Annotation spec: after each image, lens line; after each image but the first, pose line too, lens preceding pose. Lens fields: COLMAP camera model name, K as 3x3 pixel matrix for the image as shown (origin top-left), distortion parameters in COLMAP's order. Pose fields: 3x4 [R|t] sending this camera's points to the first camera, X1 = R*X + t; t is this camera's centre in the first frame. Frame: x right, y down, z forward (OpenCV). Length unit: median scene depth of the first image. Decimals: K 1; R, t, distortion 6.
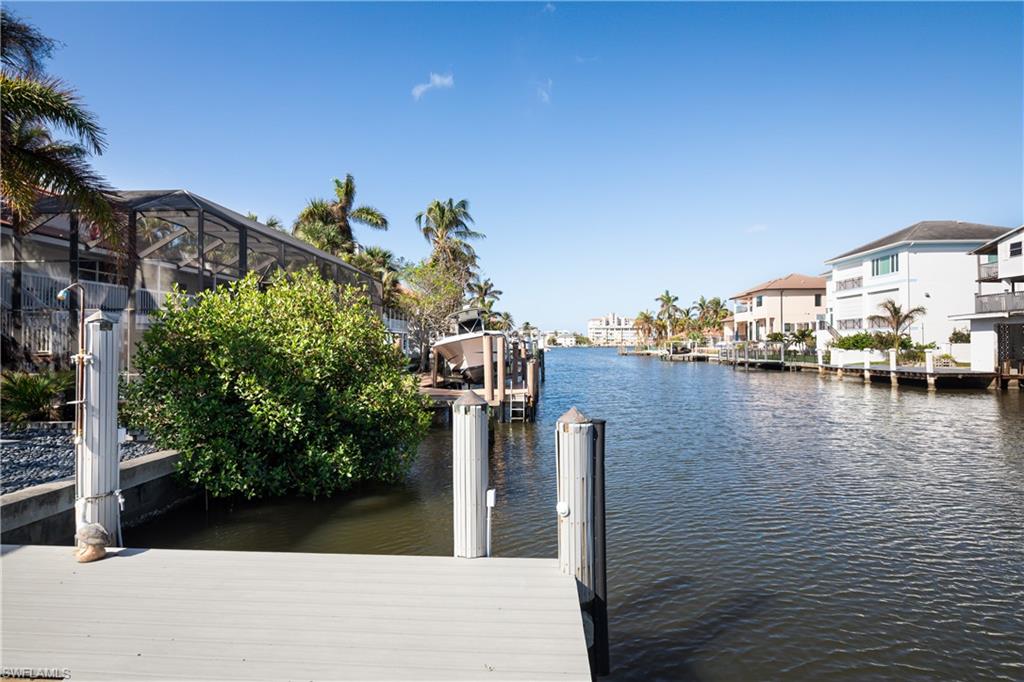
lens RADIAL K [[495.2, 0, 511.5], [0, 495.2, 339.2], [0, 0, 1]] dist [0.005119, -0.003597]
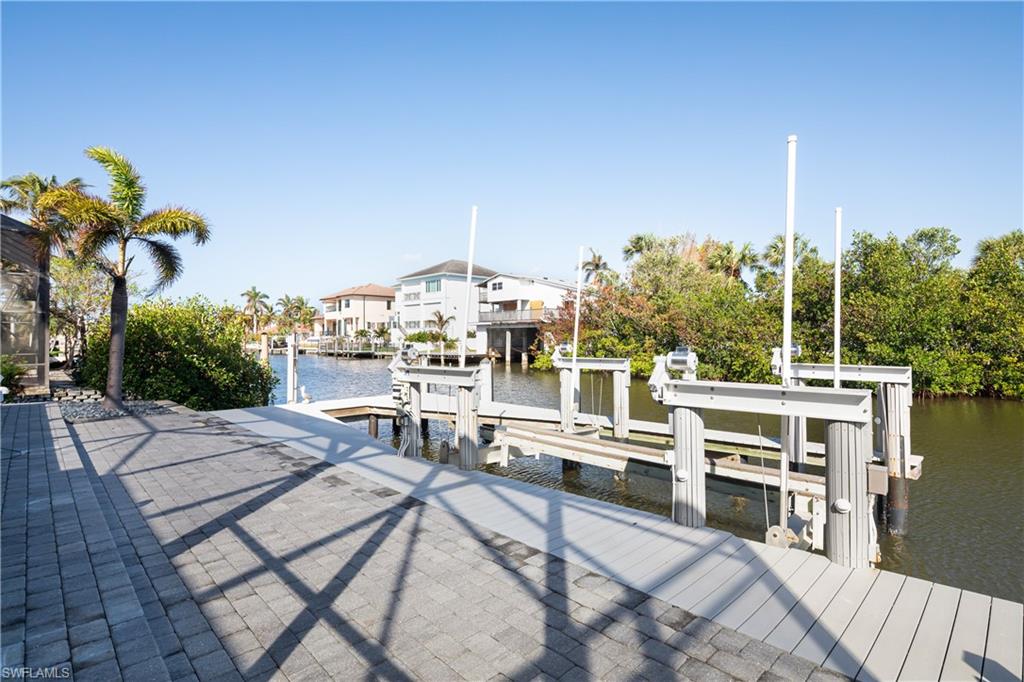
lens RADIAL K [[495.2, 0, 511.7], [0, 495.2, 336.4], [0, 0, 1]] dist [0.005119, -0.003597]
pose [[0.676088, 0.000804, 0.736821, -0.179866], [-0.005159, 0.999980, 0.003644, -0.003332], [-0.736803, -0.006265, 0.676078, -0.178113]]
